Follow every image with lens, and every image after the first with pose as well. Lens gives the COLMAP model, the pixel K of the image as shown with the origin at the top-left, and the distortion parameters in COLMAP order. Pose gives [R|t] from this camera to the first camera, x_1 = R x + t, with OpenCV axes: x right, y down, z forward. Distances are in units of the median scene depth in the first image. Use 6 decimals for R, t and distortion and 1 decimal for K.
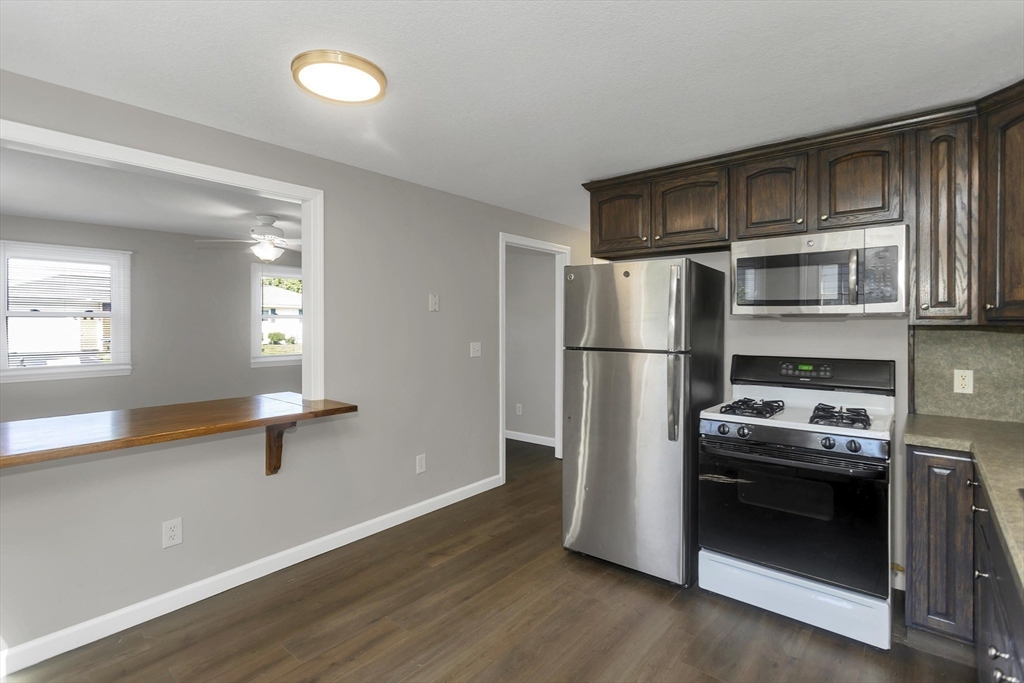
lens RADIAL K [[488.8, 0, 524.2], [0, 488.8, 324.9], [0, 0, 1]] dist [0.002534, 0.000524]
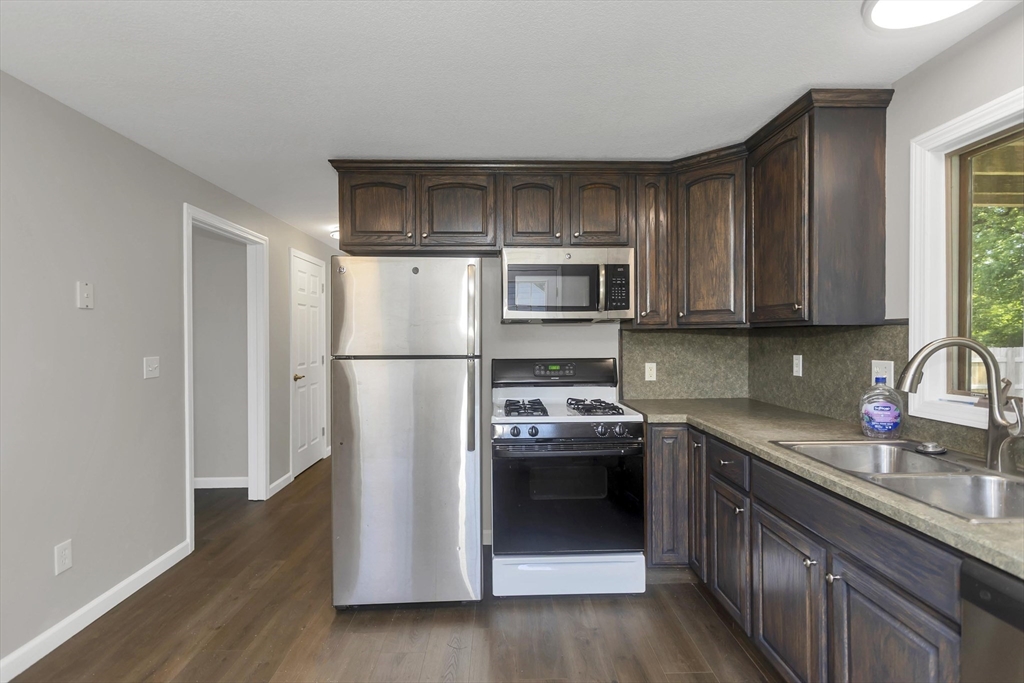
lens RADIAL K [[488.8, 0, 509.4], [0, 488.8, 338.8], [0, 0, 1]] dist [0.002534, 0.000524]
pose [[0.761117, -0.008050, 0.648564, -0.244561], [0.007678, 0.999965, 0.003402, 0.017766], [-0.648569, 0.002390, 0.761152, 0.229269]]
